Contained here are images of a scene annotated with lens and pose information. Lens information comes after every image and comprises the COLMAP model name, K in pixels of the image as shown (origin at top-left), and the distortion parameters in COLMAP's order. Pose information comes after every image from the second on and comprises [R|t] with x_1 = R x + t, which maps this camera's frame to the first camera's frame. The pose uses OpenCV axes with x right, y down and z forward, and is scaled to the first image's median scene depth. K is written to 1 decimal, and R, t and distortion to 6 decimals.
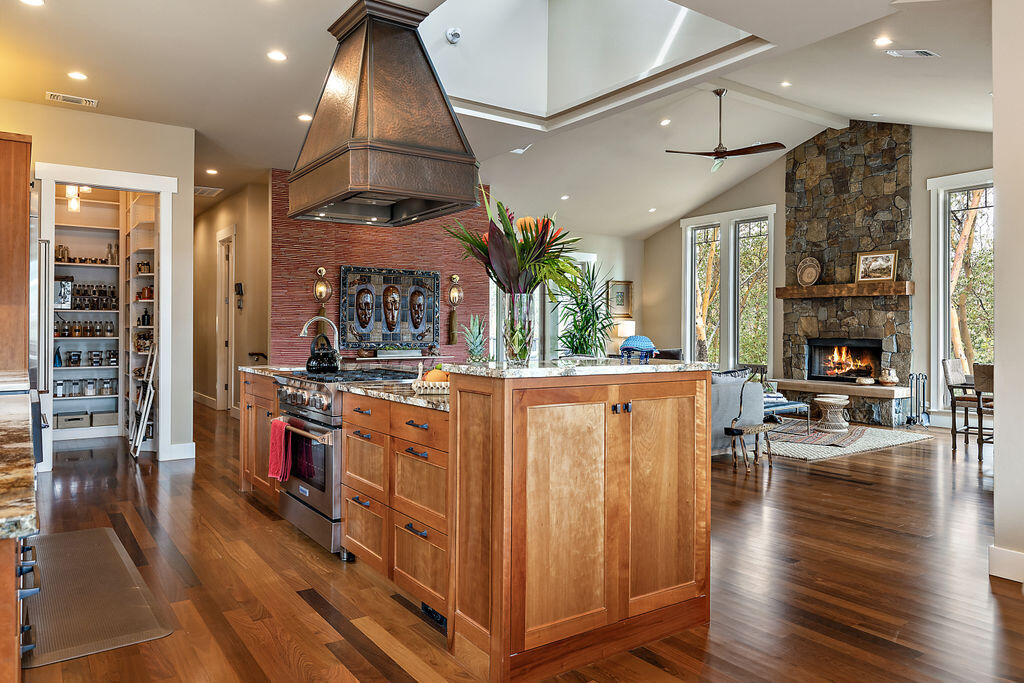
lens RADIAL K [[700.6, 0, 513.8], [0, 700.6, 324.9], [0, 0, 1]] dist [-0.006590, -0.001930]
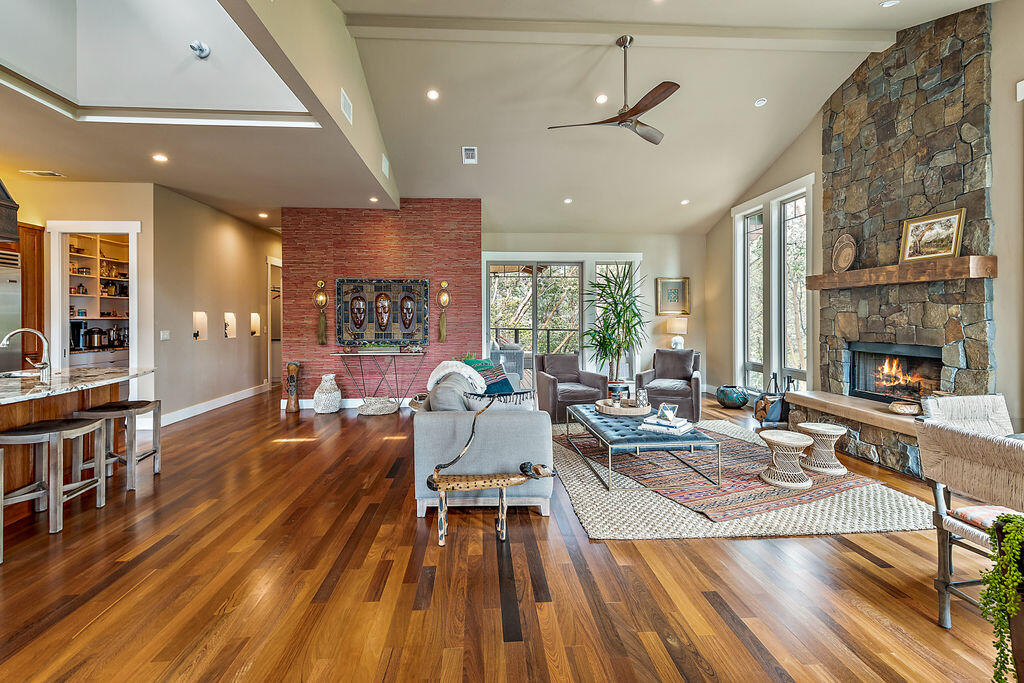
lens RADIAL K [[474.0, 0, 507.8], [0, 474.0, 317.9], [0, 0, 1]] dist [0.002035, 0.000111]
pose [[0.852312, -0.008630, -0.522962, 0.403331], [0.010859, 0.999940, 0.001197, -0.011454], [0.522921, -0.006699, 0.852355, 0.395543]]
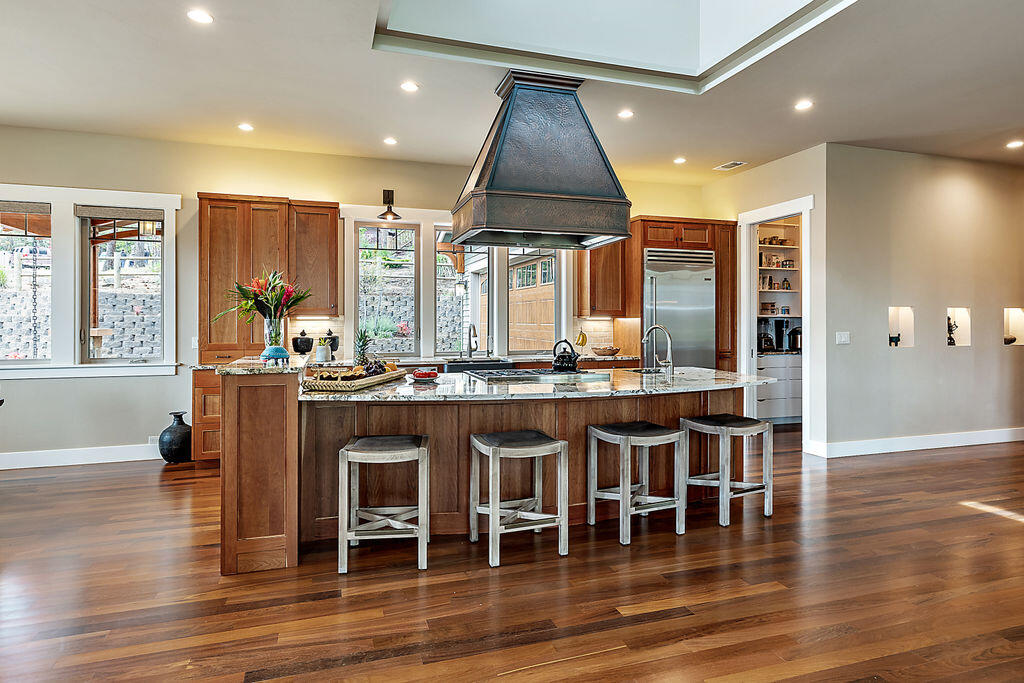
lens RADIAL K [[571.2, 0, 509.7], [0, 571.2, 320.3], [0, 0, 1]] dist [0.002813, 0.000677]
pose [[-0.298094, -0.004657, -0.954525, 0.338332], [0.002733, 0.999980, -0.005732, -0.007844], [0.954533, -0.004317, -0.298075, 0.546810]]
